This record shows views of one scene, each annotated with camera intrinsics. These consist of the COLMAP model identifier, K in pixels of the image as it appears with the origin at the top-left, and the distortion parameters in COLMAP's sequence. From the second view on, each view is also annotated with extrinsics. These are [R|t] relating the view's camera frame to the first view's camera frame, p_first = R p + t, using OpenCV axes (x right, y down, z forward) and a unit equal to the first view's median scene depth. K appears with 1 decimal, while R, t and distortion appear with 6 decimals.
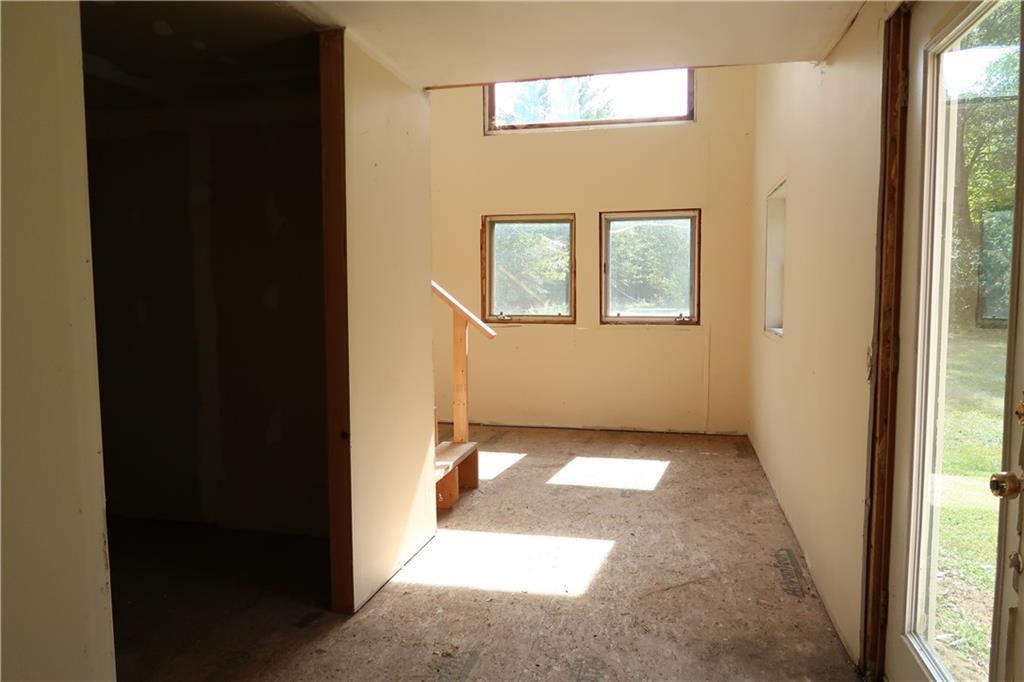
lens RADIAL K [[710.7, 0, 511.4], [0, 710.7, 338.4], [0, 0, 1]] dist [-0.016589, 0.001003]
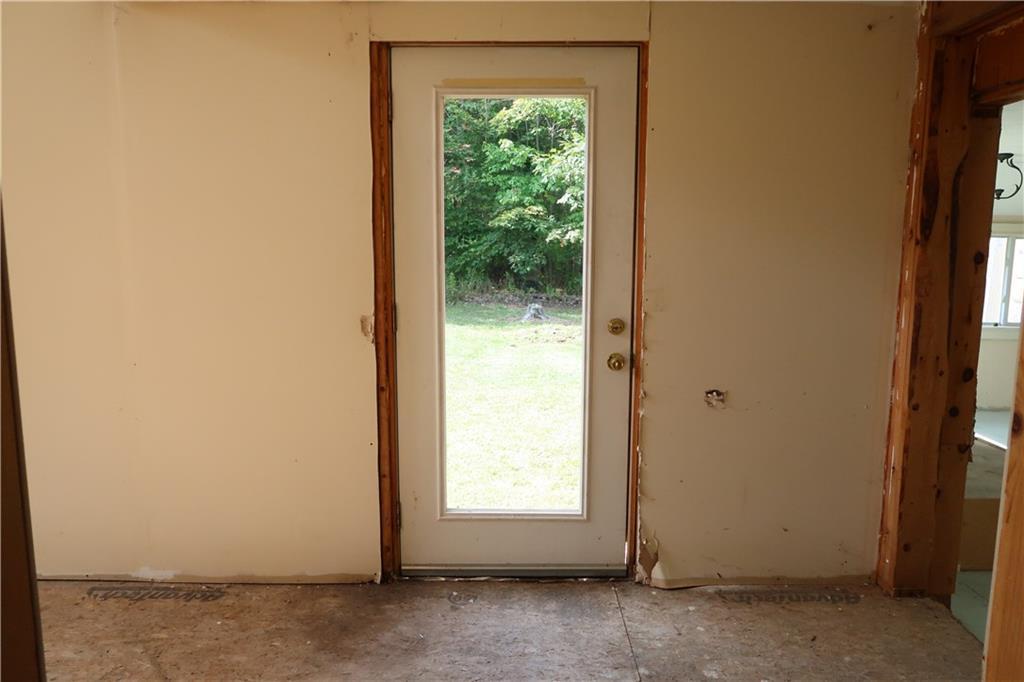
lens RADIAL K [[710.7, 0, 511.4], [0, 710.7, 338.4], [0, 0, 1]] dist [-0.016589, 0.001003]
pose [[-0.223160, -0.128290, 0.966303, -0.625261], [0.071499, 0.986477, 0.147480, -0.094925], [-0.972156, 0.102001, -0.210970, 0.910150]]
